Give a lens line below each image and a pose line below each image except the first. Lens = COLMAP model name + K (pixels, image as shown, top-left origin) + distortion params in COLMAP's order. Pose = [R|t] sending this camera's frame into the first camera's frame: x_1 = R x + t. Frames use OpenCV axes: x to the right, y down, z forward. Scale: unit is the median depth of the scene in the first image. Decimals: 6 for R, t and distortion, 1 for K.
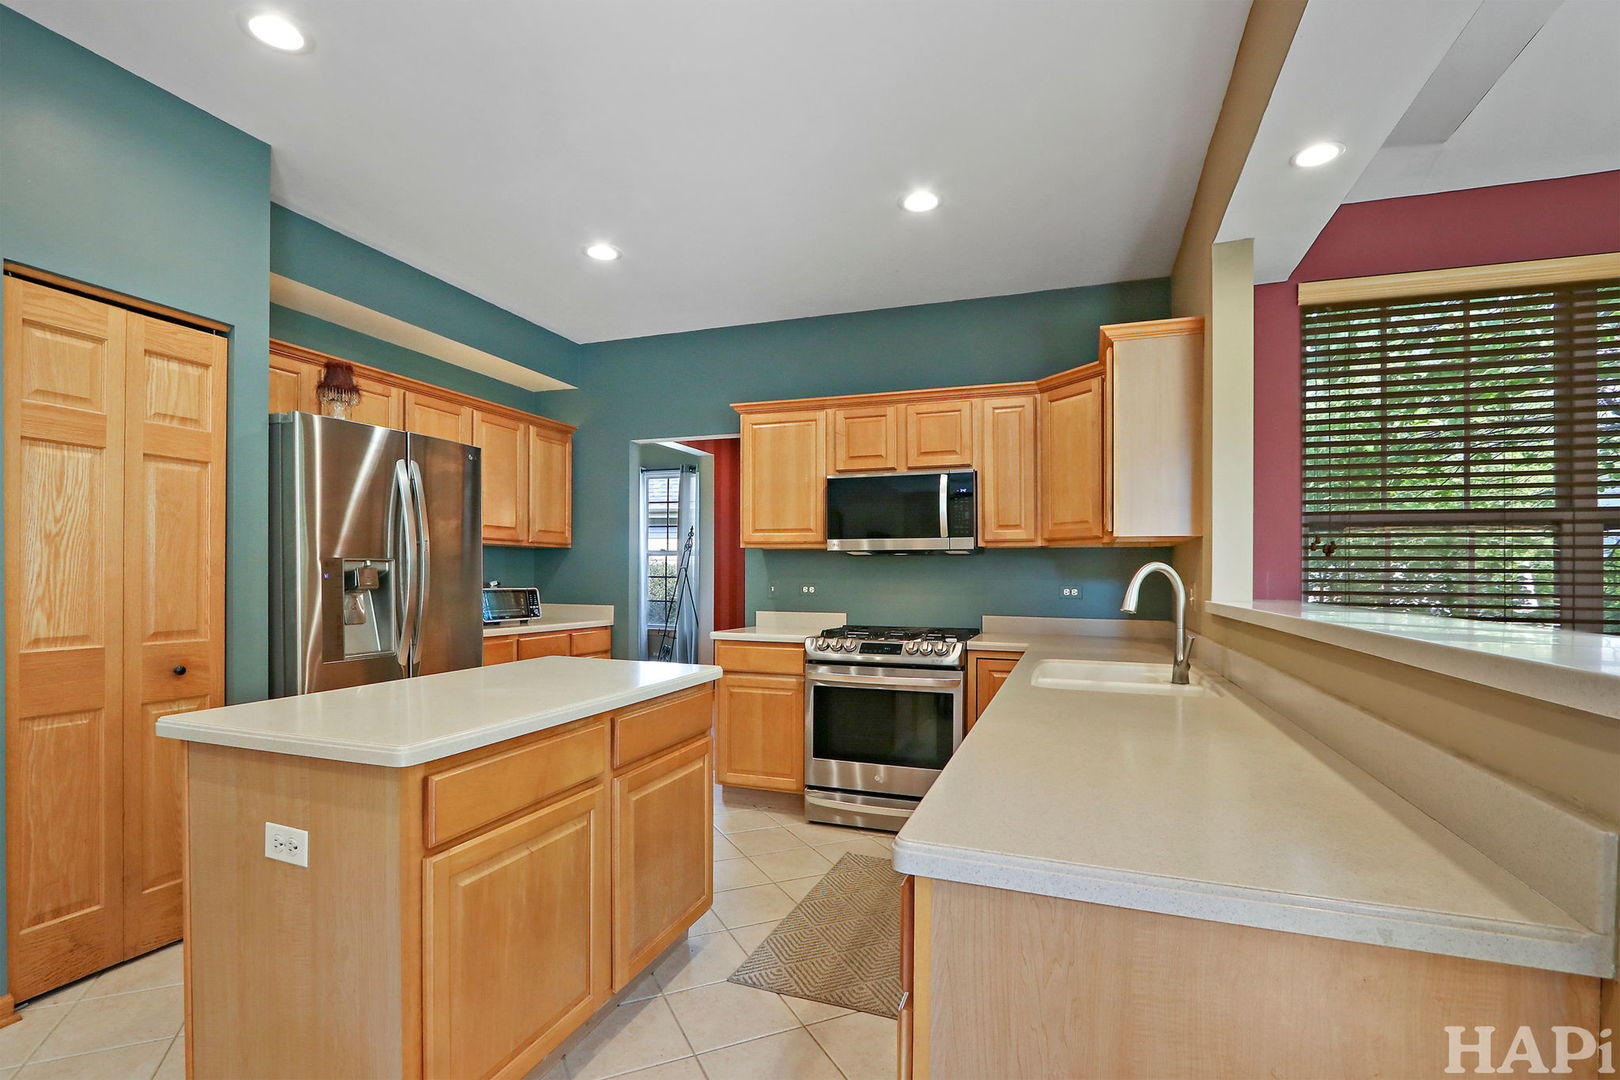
lens RADIAL K [[773.3, 0, 799.5], [0, 773.3, 572.5], [0, 0, 1]] dist [0.000382, -0.002480]
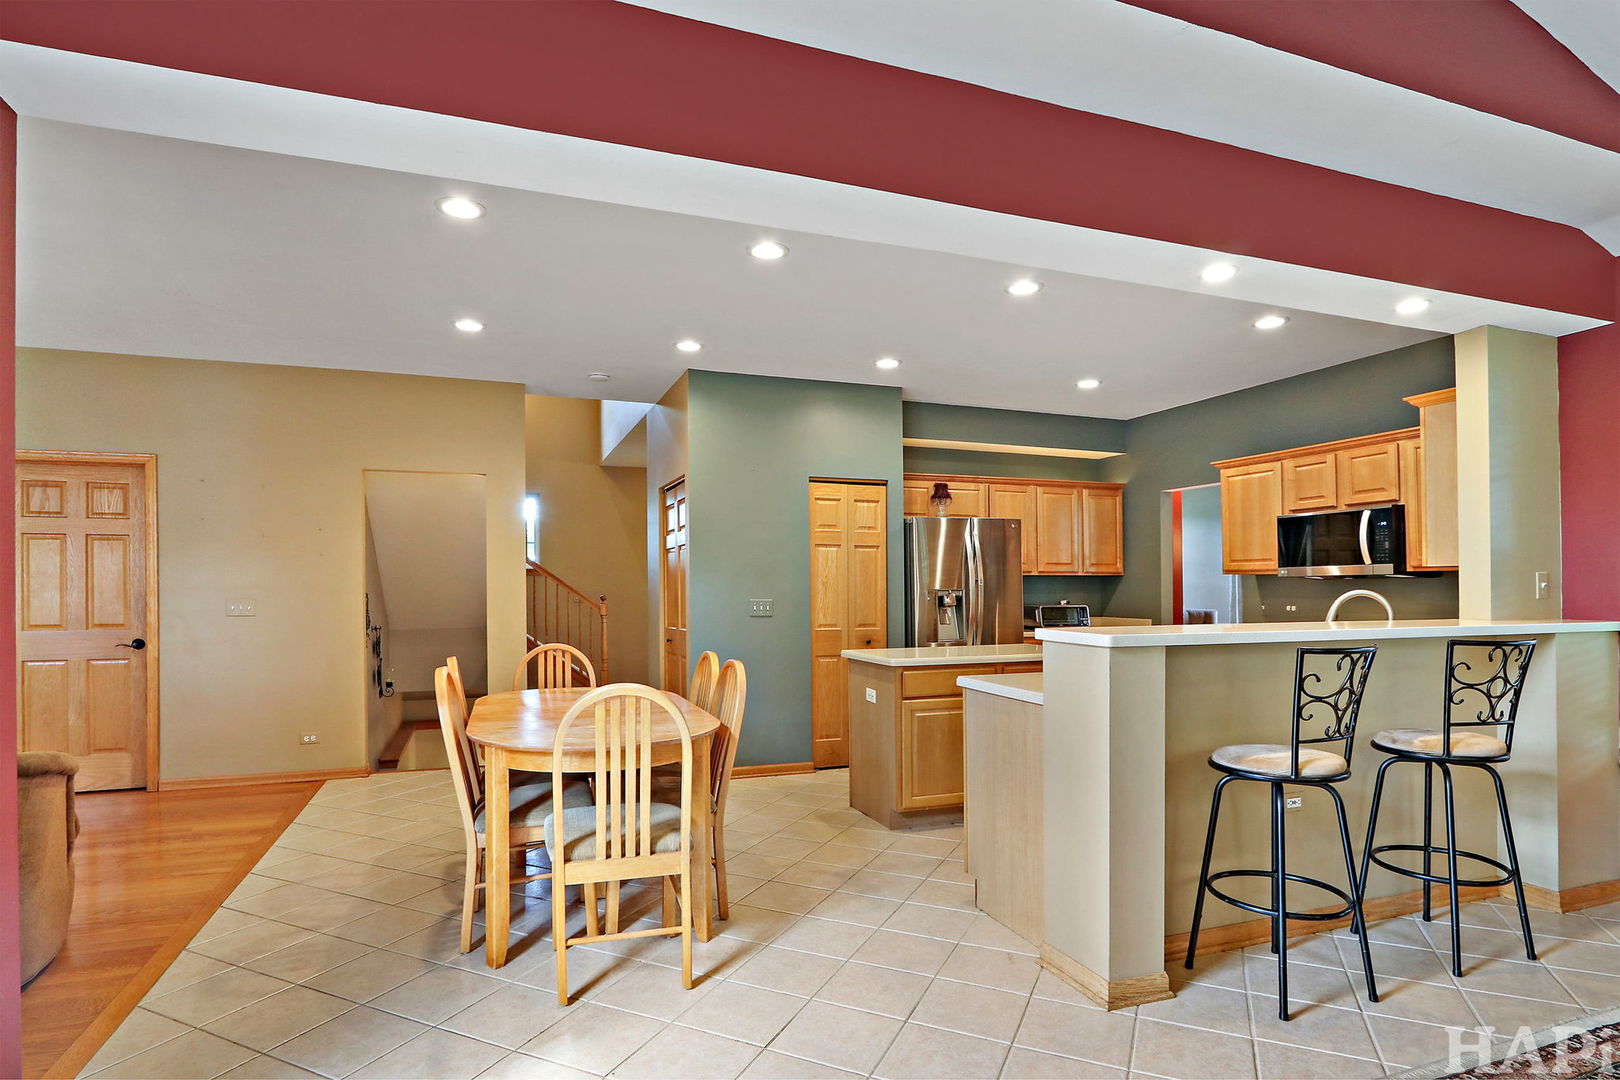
lens RADIAL K [[773.3, 0, 803.4], [0, 773.3, 601.0], [0, 0, 1]] dist [0.000382, -0.002480]
pose [[0.656007, 0.001900, -0.754752, 0.509374], [0.008160, 0.999921, 0.009610, -0.008575], [0.754711, -0.012463, 0.655940, -0.403860]]
